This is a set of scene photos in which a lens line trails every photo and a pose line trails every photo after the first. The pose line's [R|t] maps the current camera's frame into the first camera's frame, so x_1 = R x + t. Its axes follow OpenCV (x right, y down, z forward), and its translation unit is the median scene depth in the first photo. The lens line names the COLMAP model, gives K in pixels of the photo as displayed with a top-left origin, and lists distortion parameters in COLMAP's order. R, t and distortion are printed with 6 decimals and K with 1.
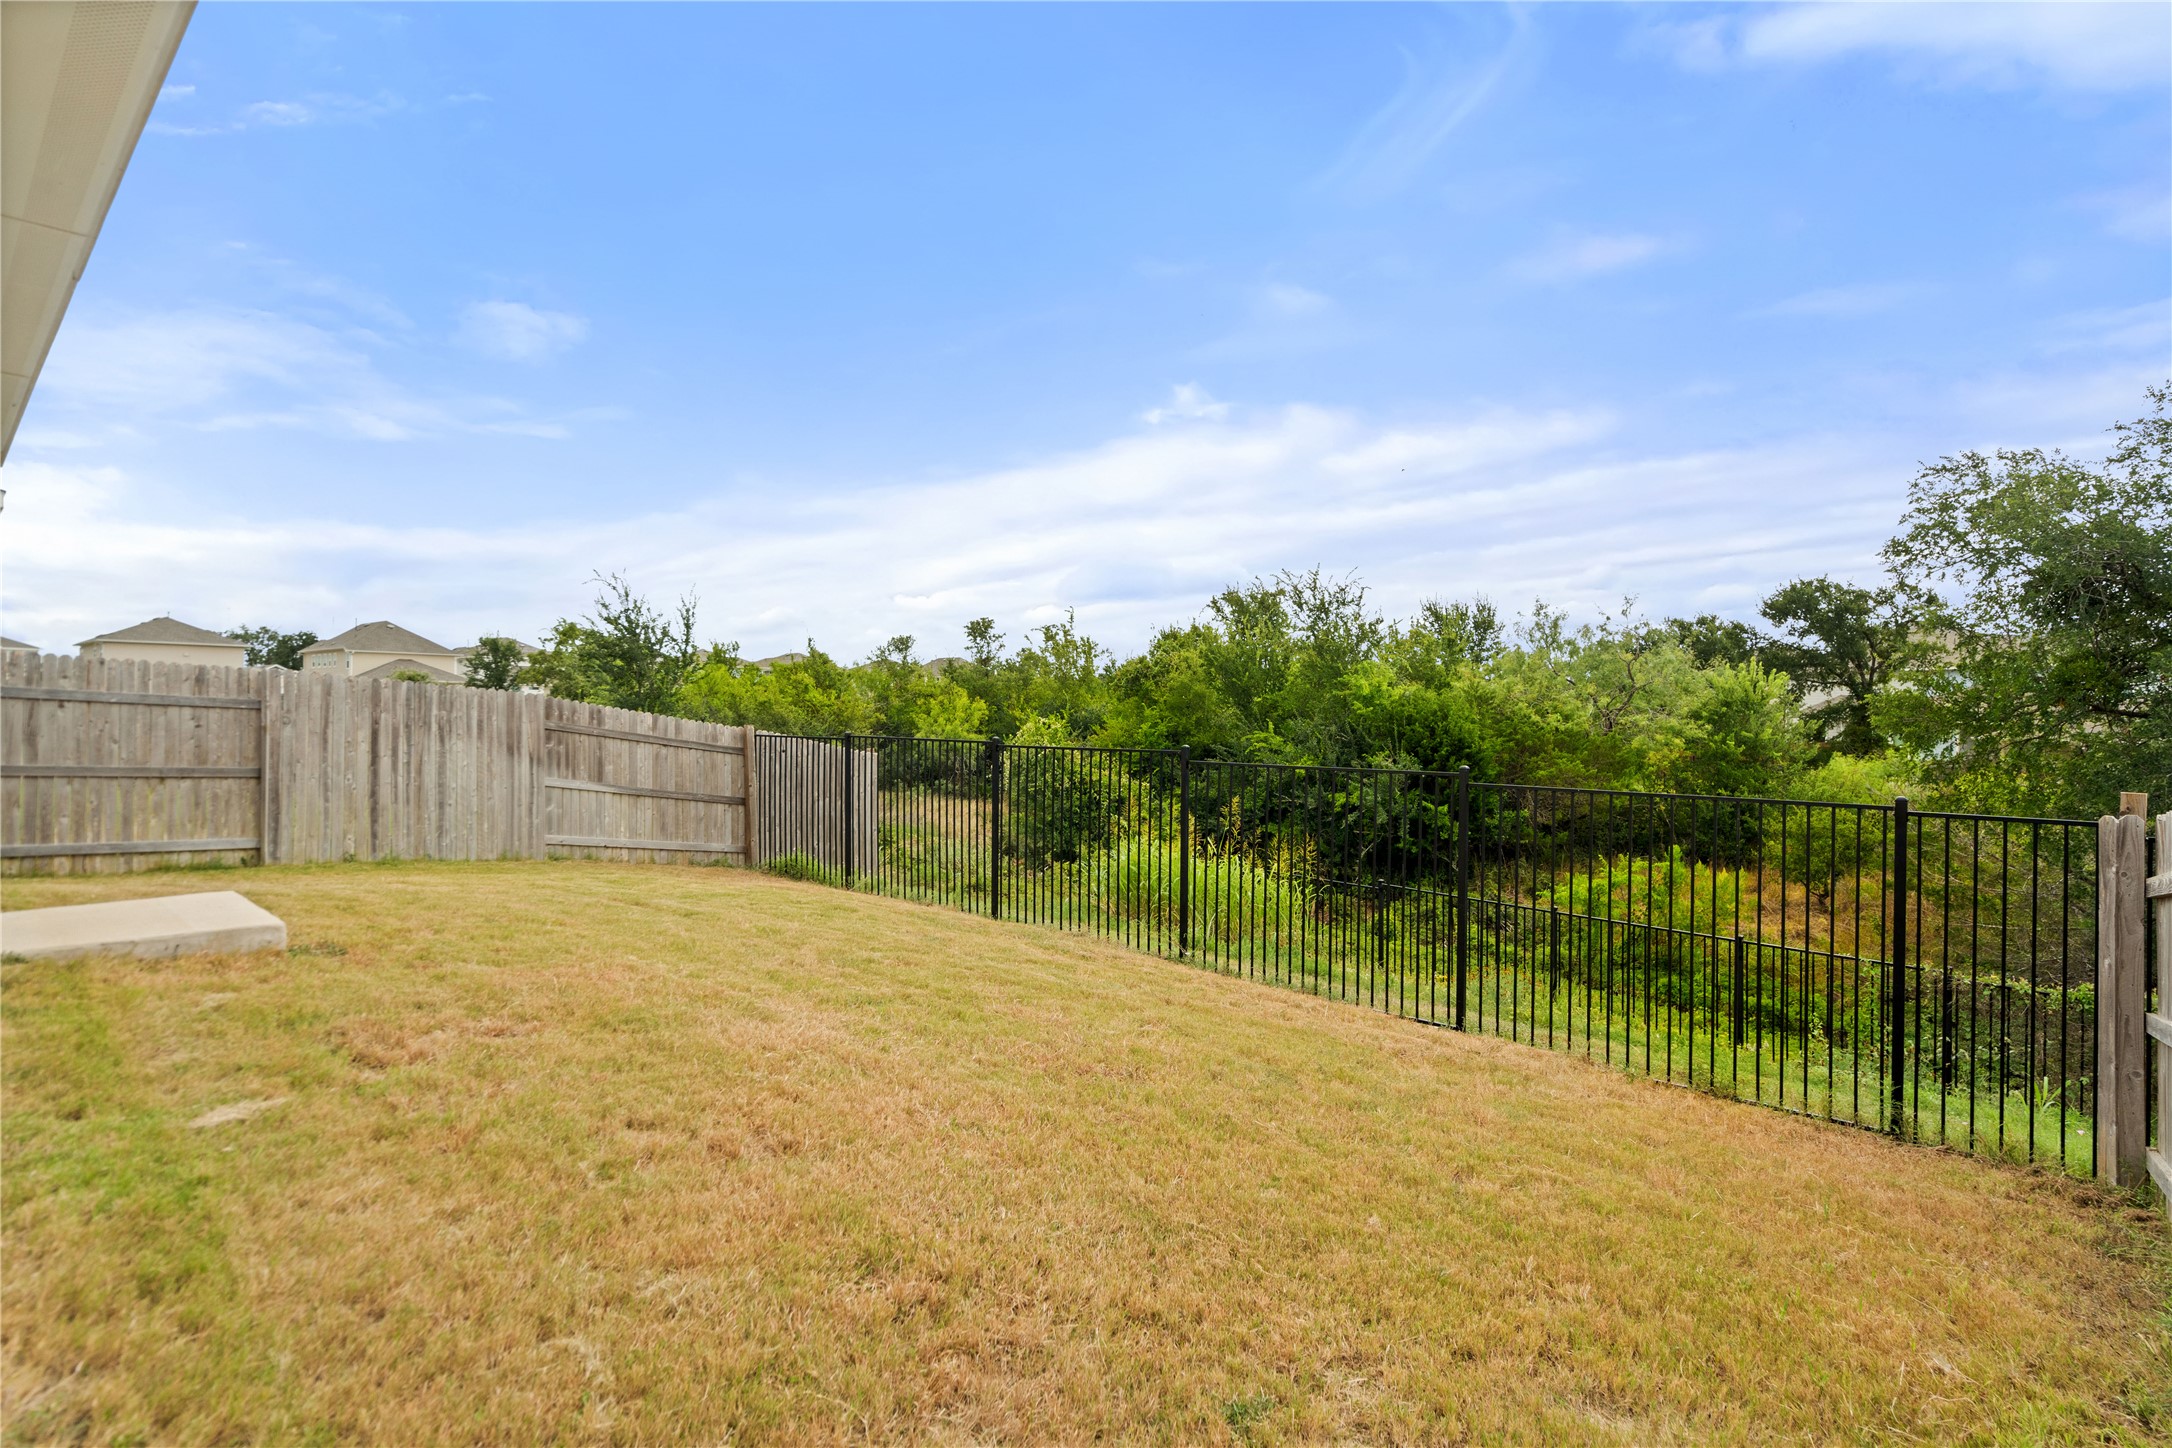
lens RADIAL K [[1007.5, 0, 1091.5], [0, 1007.5, 719.2], [0, 0, 1]] dist [0.001466, 0.000657]
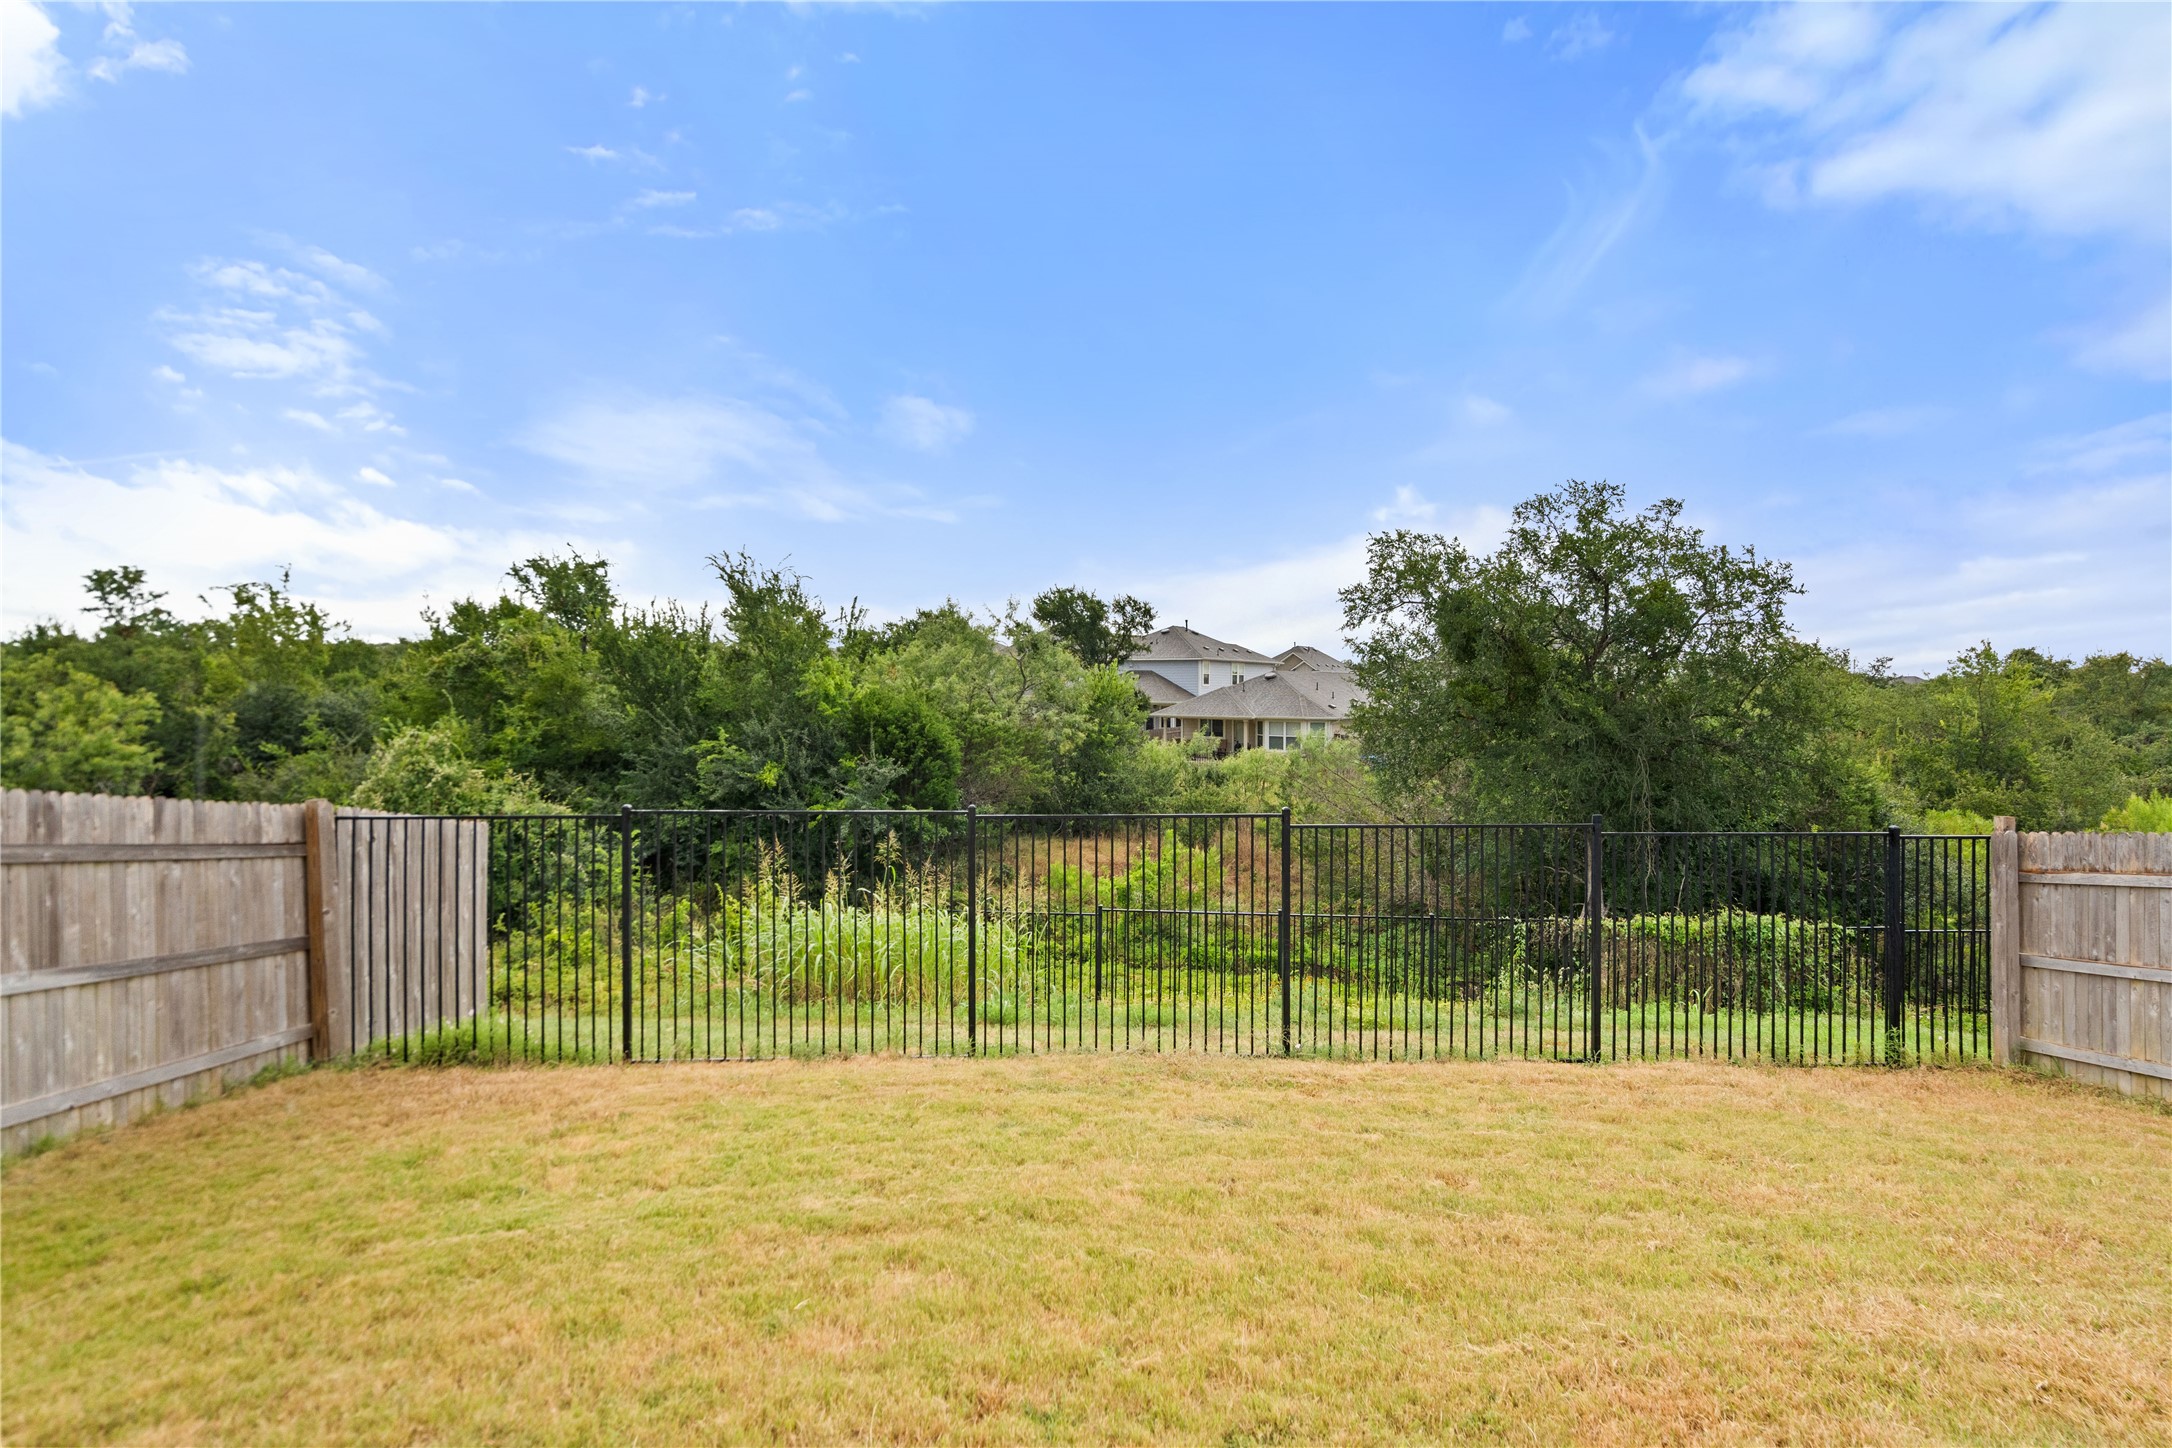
lens RADIAL K [[1007.5, 0, 1077.8], [0, 1007.5, 696.6], [0, 0, 1]] dist [0.001466, 0.000657]
pose [[0.718613, -0.008497, 0.695358, -0.503283], [0.007511, 0.999962, 0.004457, -0.056808], [-0.695370, 0.002020, 0.718649, 0.400068]]
